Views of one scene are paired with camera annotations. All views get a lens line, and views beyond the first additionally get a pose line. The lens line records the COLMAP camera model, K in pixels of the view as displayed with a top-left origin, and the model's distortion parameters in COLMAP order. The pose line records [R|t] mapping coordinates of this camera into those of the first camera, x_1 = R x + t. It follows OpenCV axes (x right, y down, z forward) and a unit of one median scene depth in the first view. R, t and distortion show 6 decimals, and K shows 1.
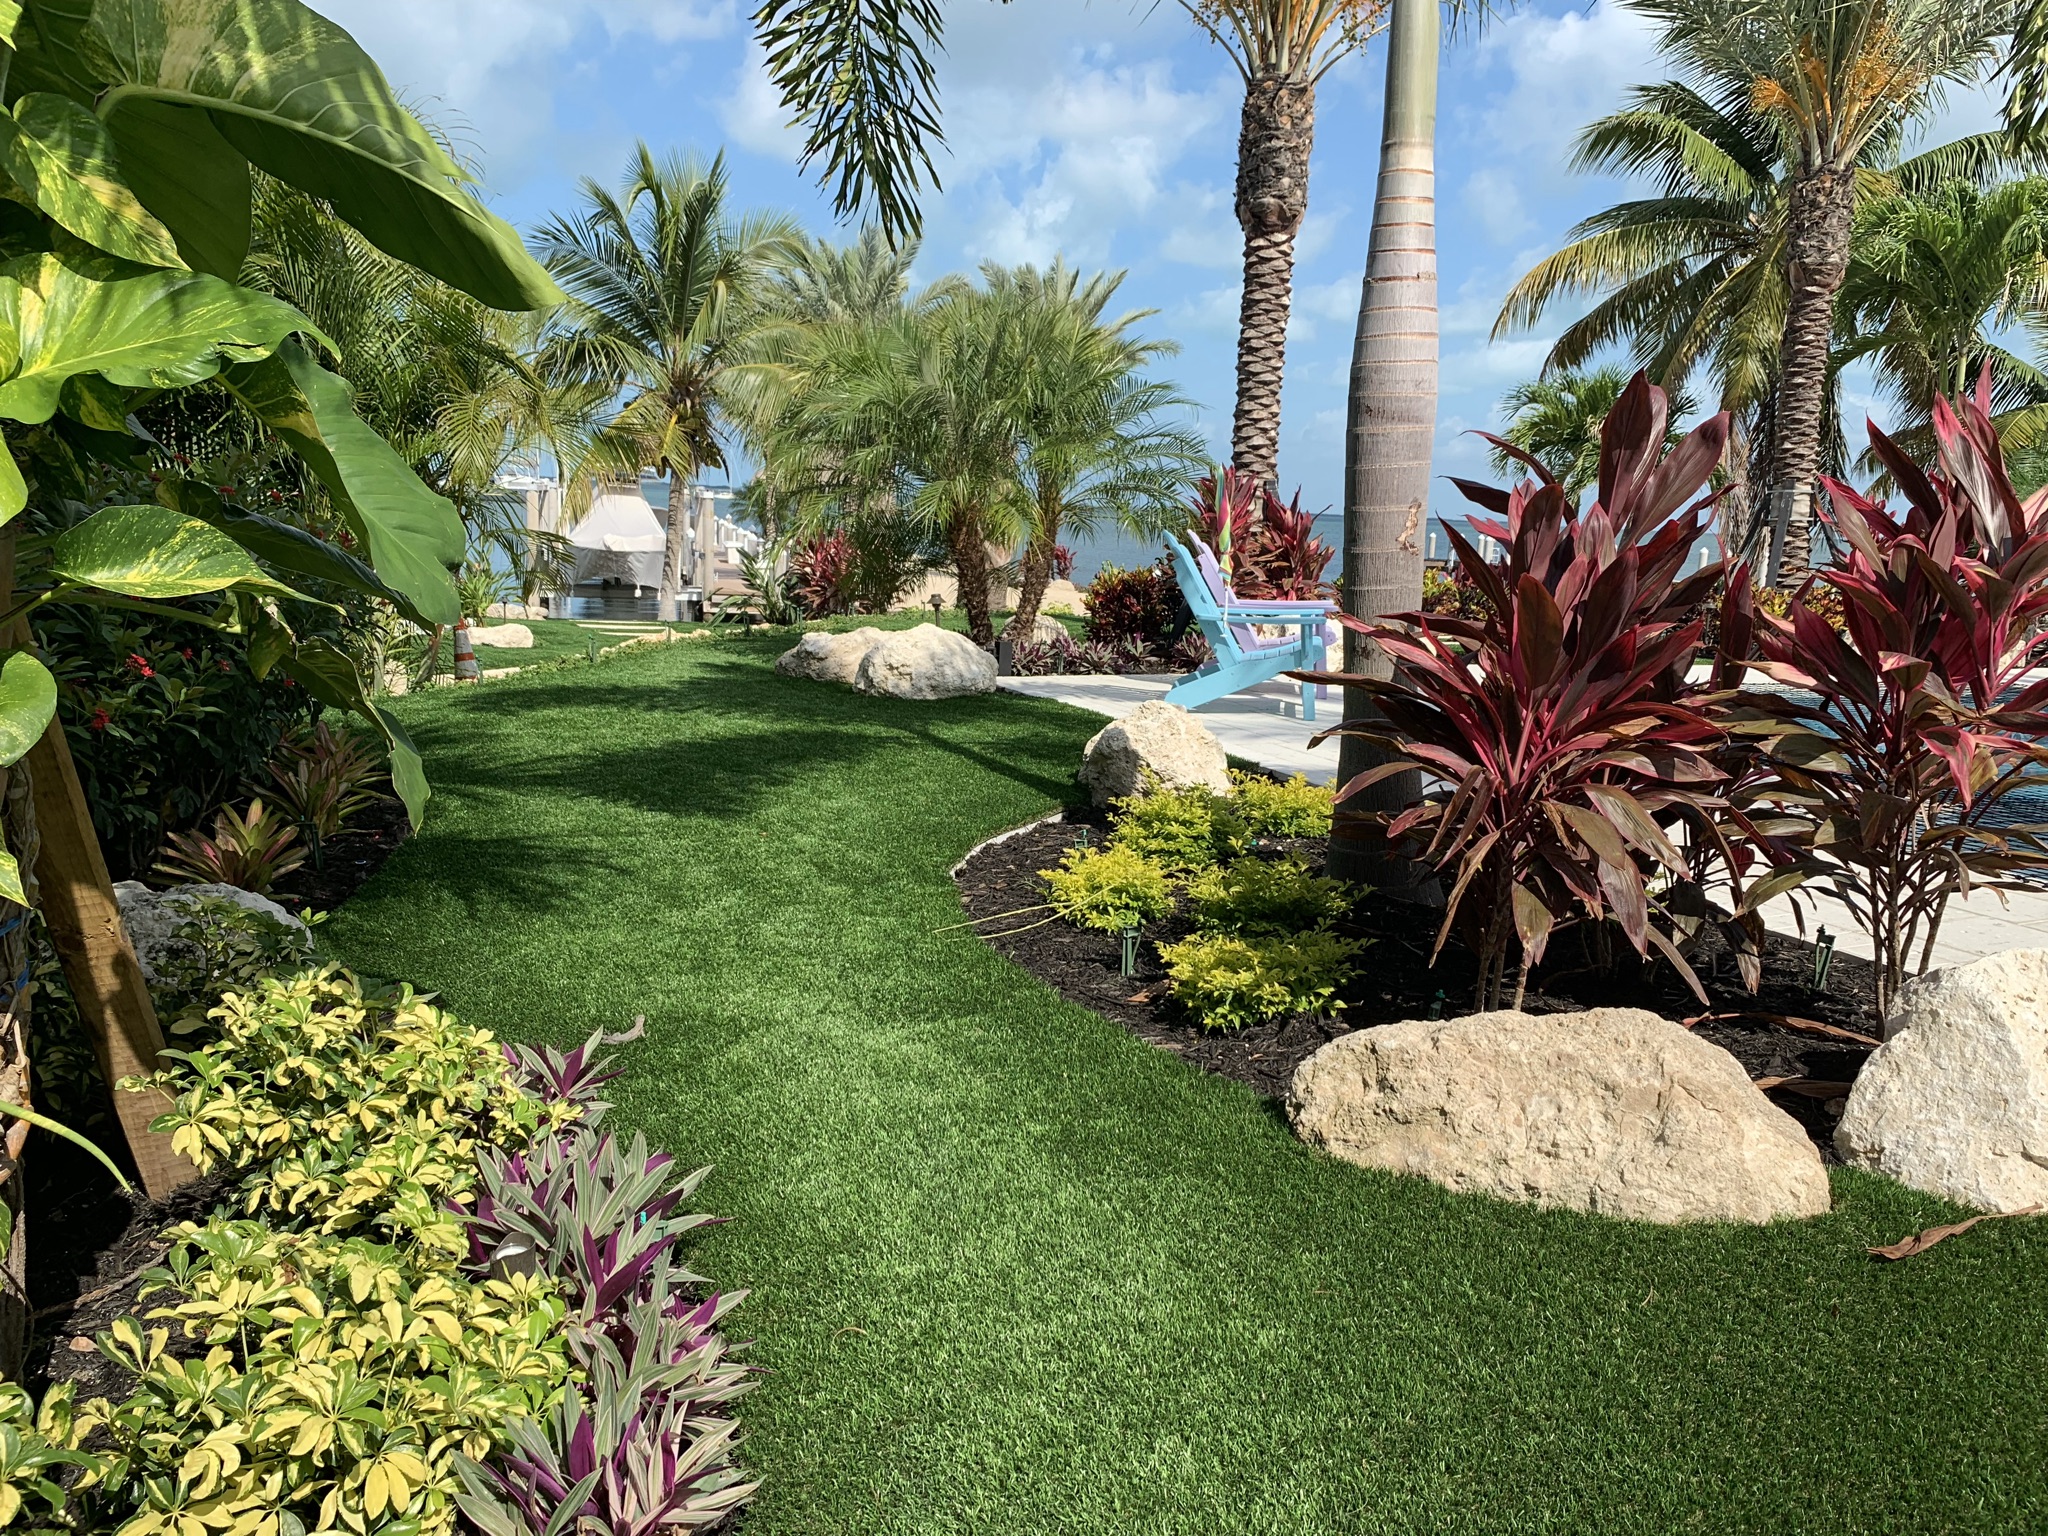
lens RADIAL K [[1564.4, 0, 1018.4], [0, 1564.4, 774.2], [0, 0, 1]] dist [0.073081, -0.001376]
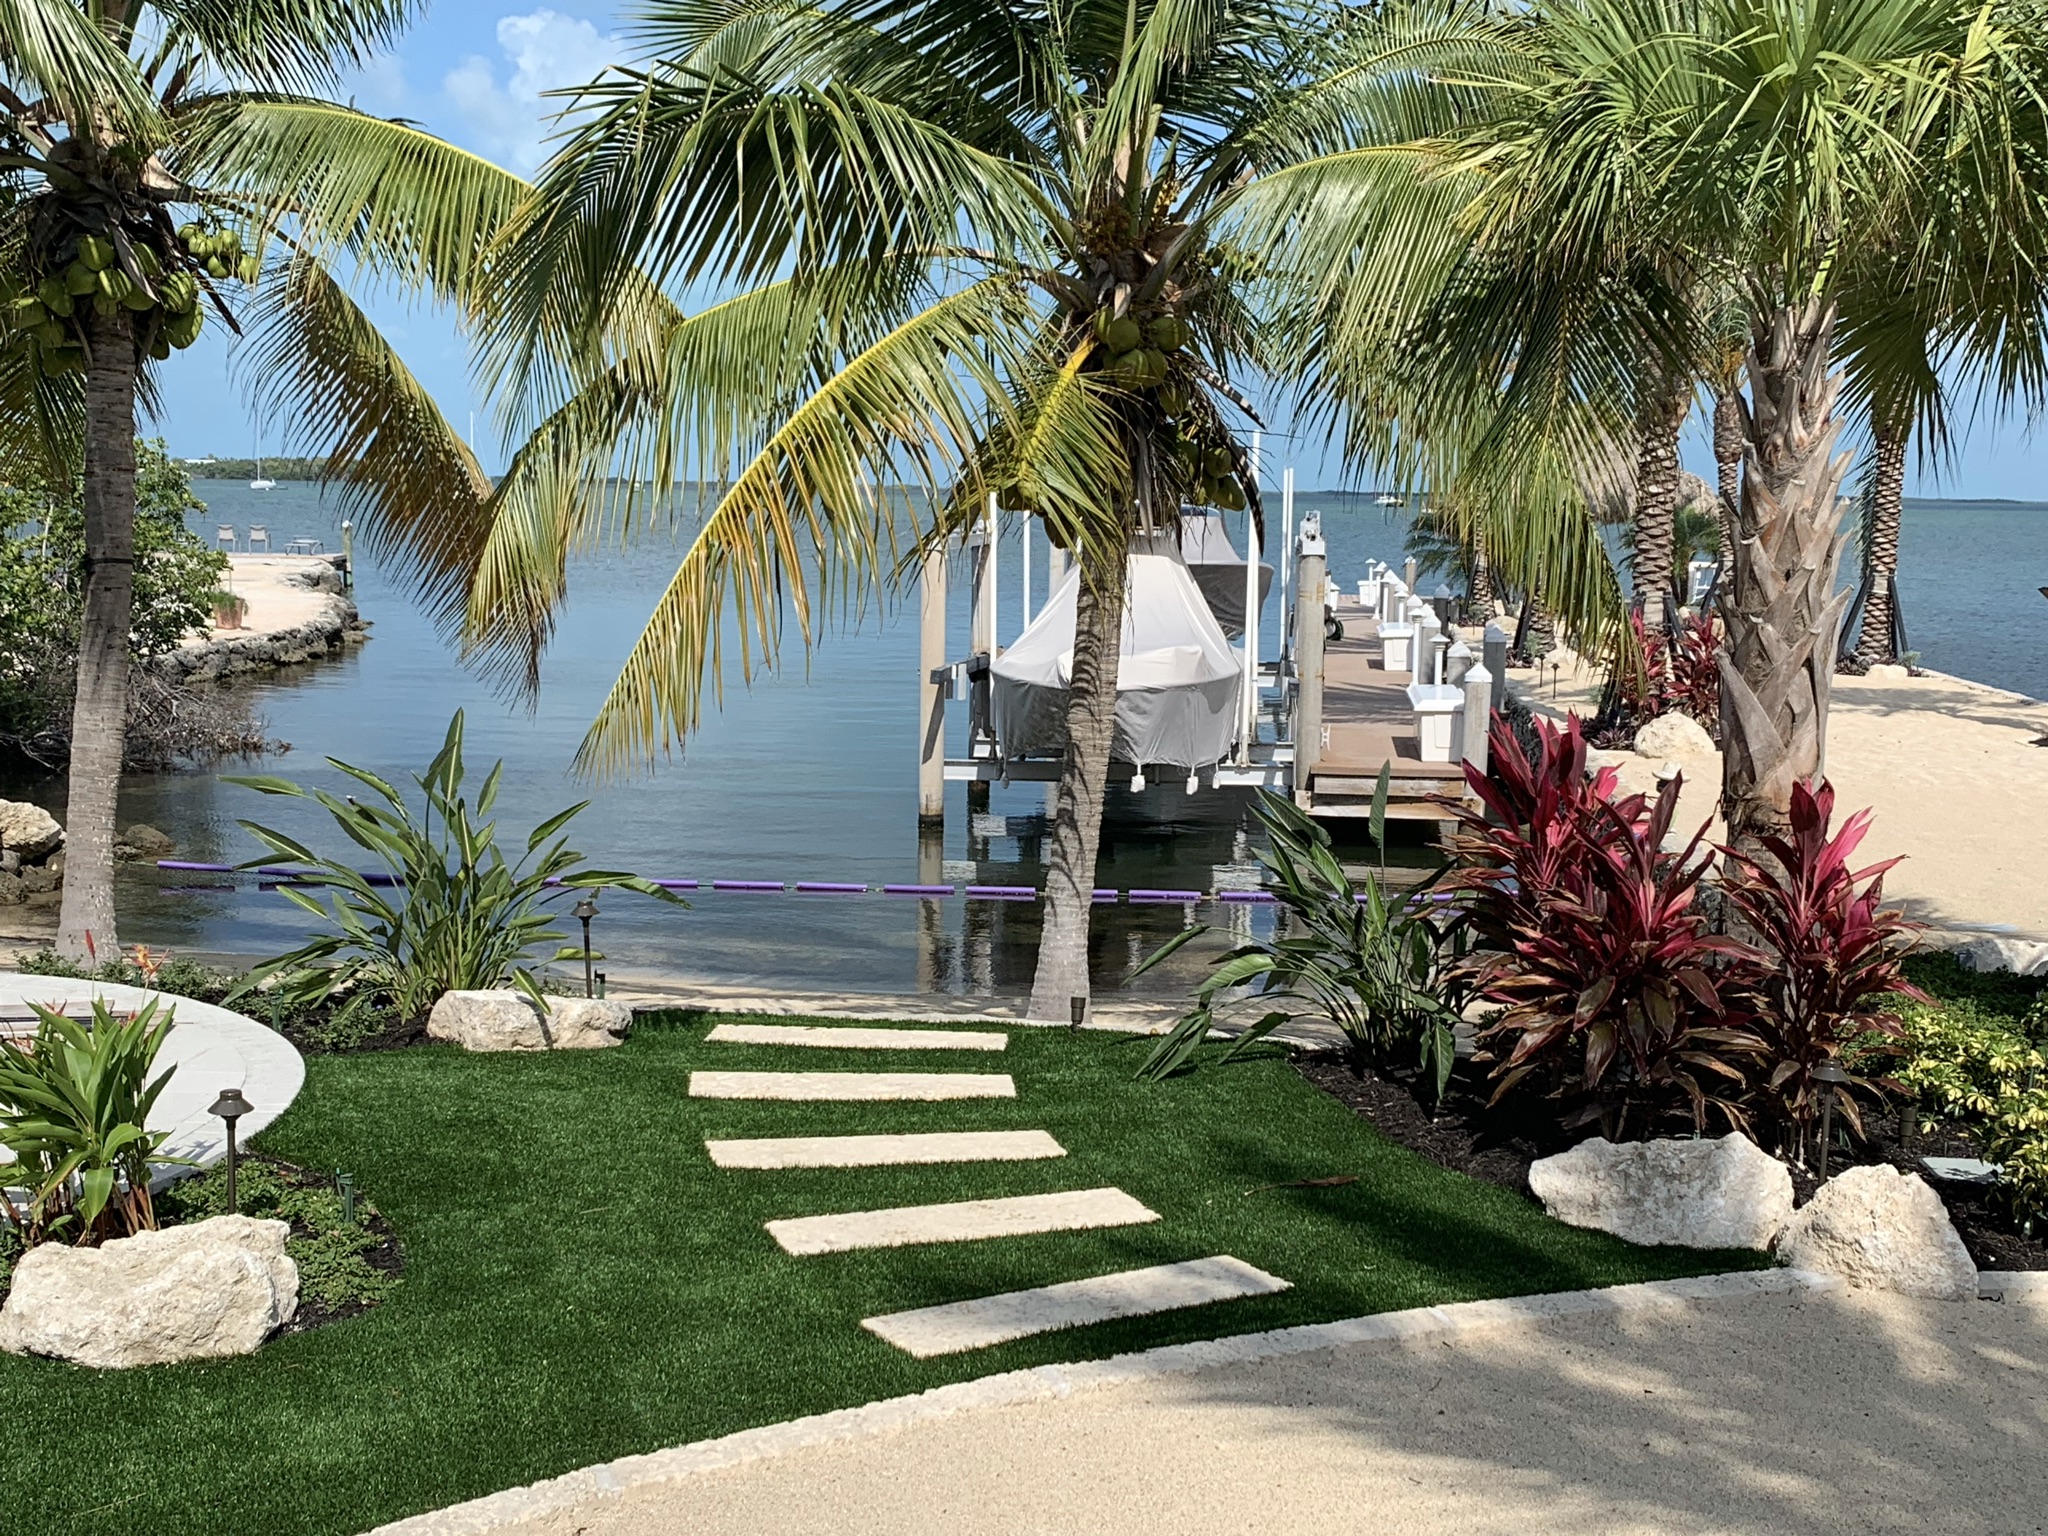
lens RADIAL K [[2447.7, 0, 1027.1], [0, 2447.7, 770.8], [0, 0, 1]] dist [0.015876, 0.000000]
pose [[0.940558, 0.011023, -0.339455, -0.119586], [-0.034216, 0.997464, -0.062414, -0.205068], [0.337906, 0.070319, 0.938549, 0.987257]]
